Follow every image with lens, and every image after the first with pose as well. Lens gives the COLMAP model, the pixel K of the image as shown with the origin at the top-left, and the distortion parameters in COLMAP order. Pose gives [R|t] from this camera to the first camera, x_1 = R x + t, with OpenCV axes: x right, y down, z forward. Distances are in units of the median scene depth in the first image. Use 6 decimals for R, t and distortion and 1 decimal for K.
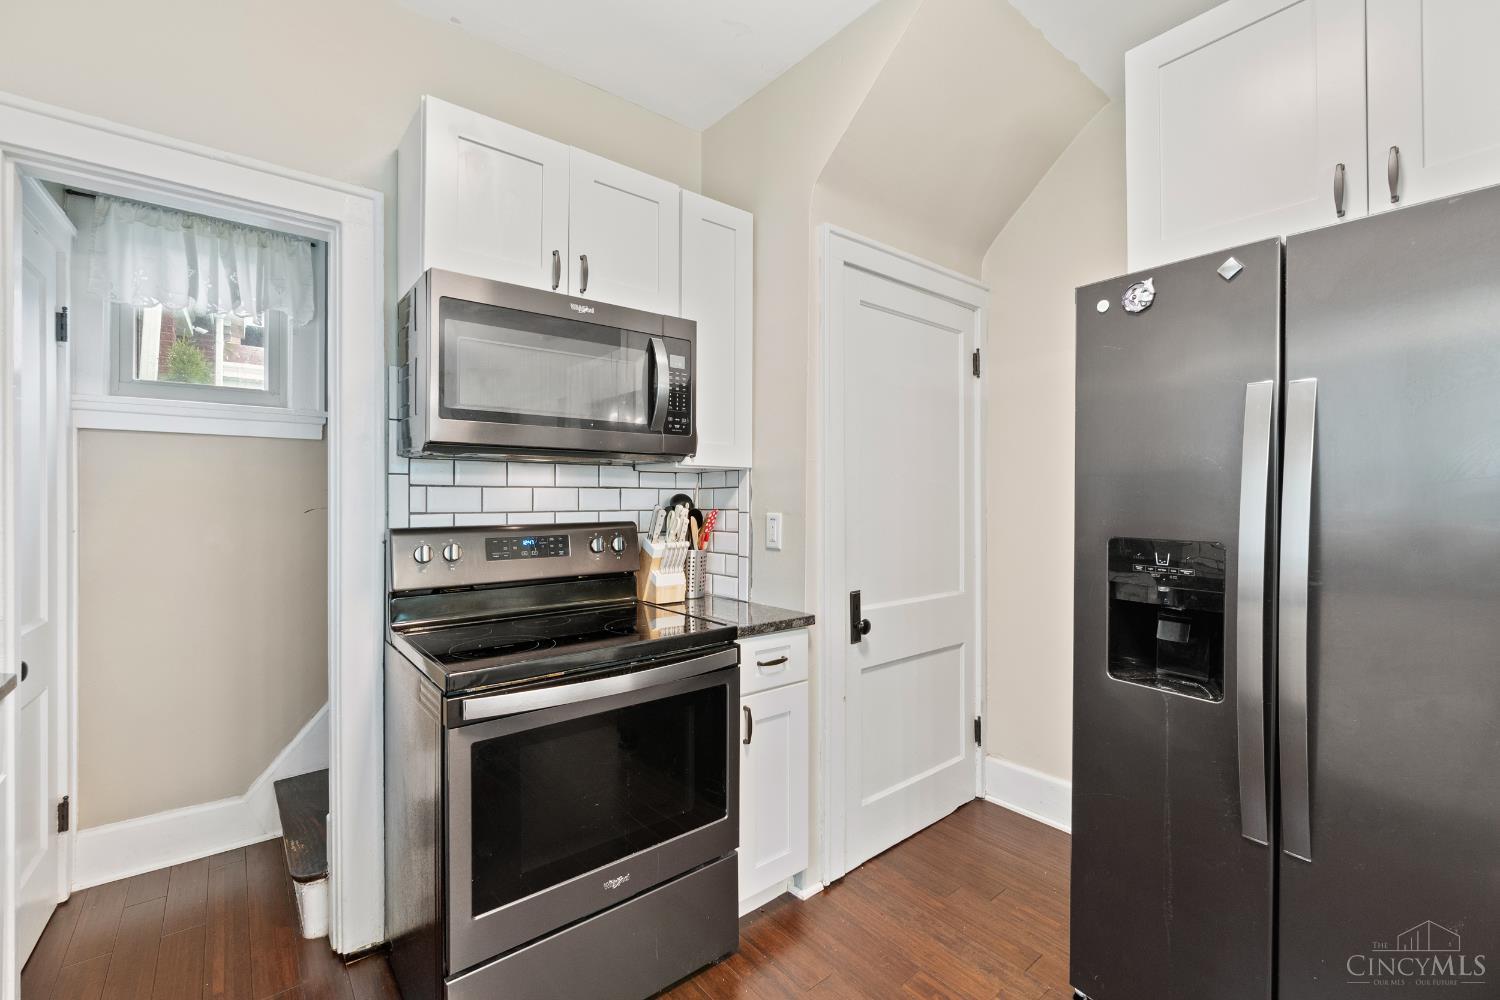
lens RADIAL K [[648.7, 0, 750.0], [0, 648.7, 500.0], [0, 0, 1]] dist [0.001111, 0.000329]
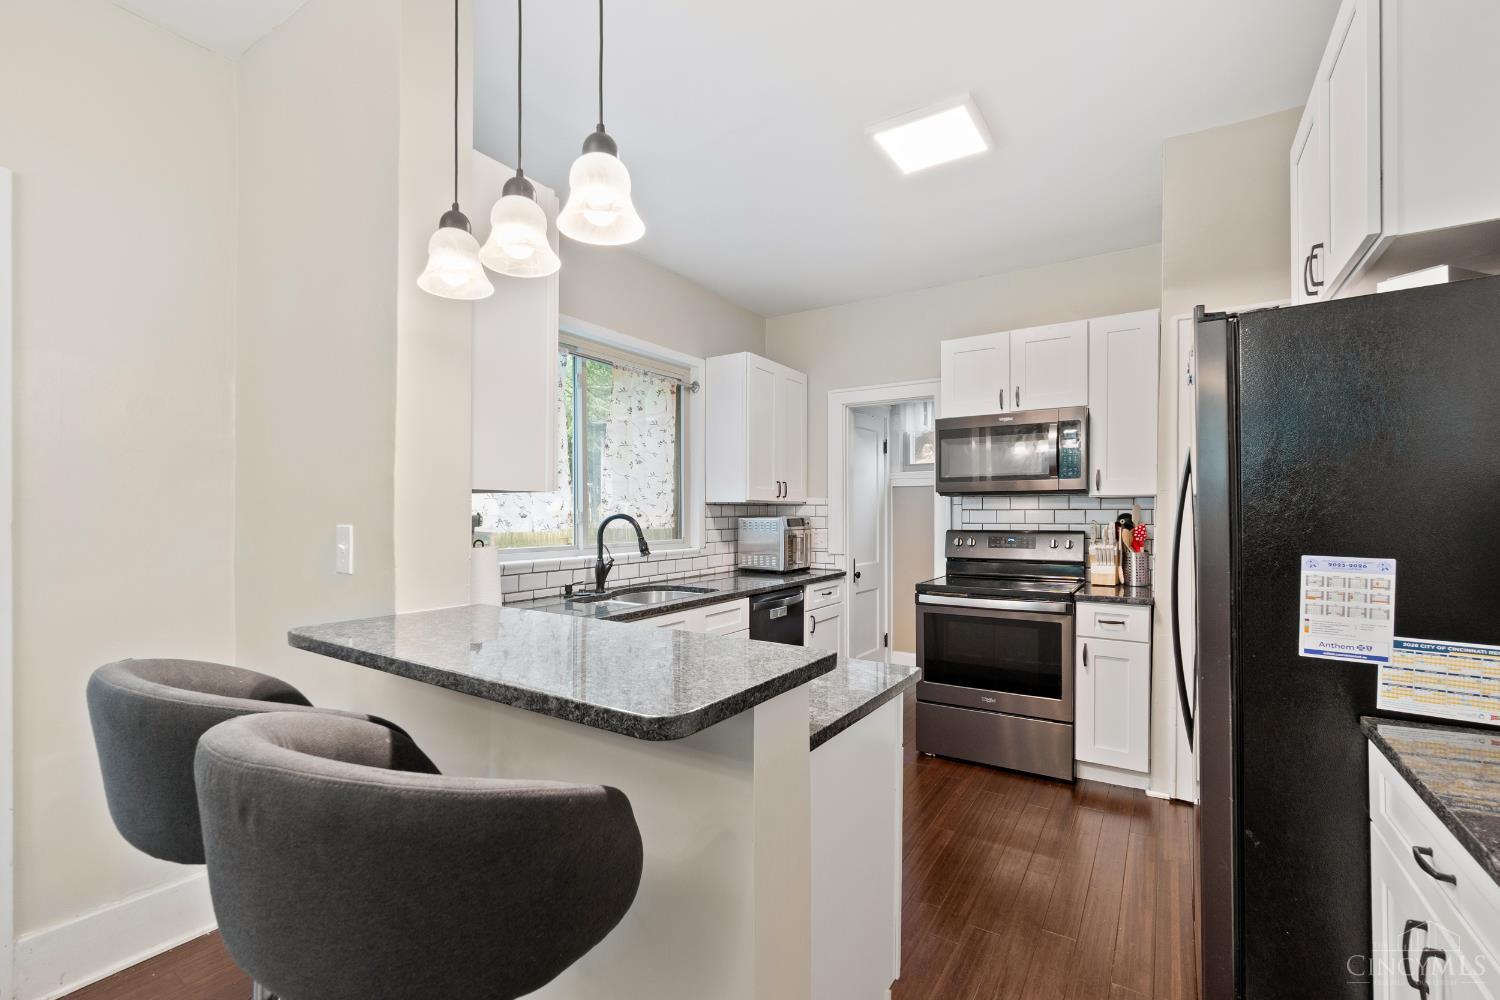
lens RADIAL K [[648.7, 0, 750.0], [0, 648.7, 500.0], [0, 0, 1]] dist [0.001111, 0.000329]
pose [[0.310929, -0.018129, -0.950260, 1.158158], [-0.000112, 0.999817, -0.019112, -0.013125], [0.950433, 0.006049, 0.310870, -0.285167]]
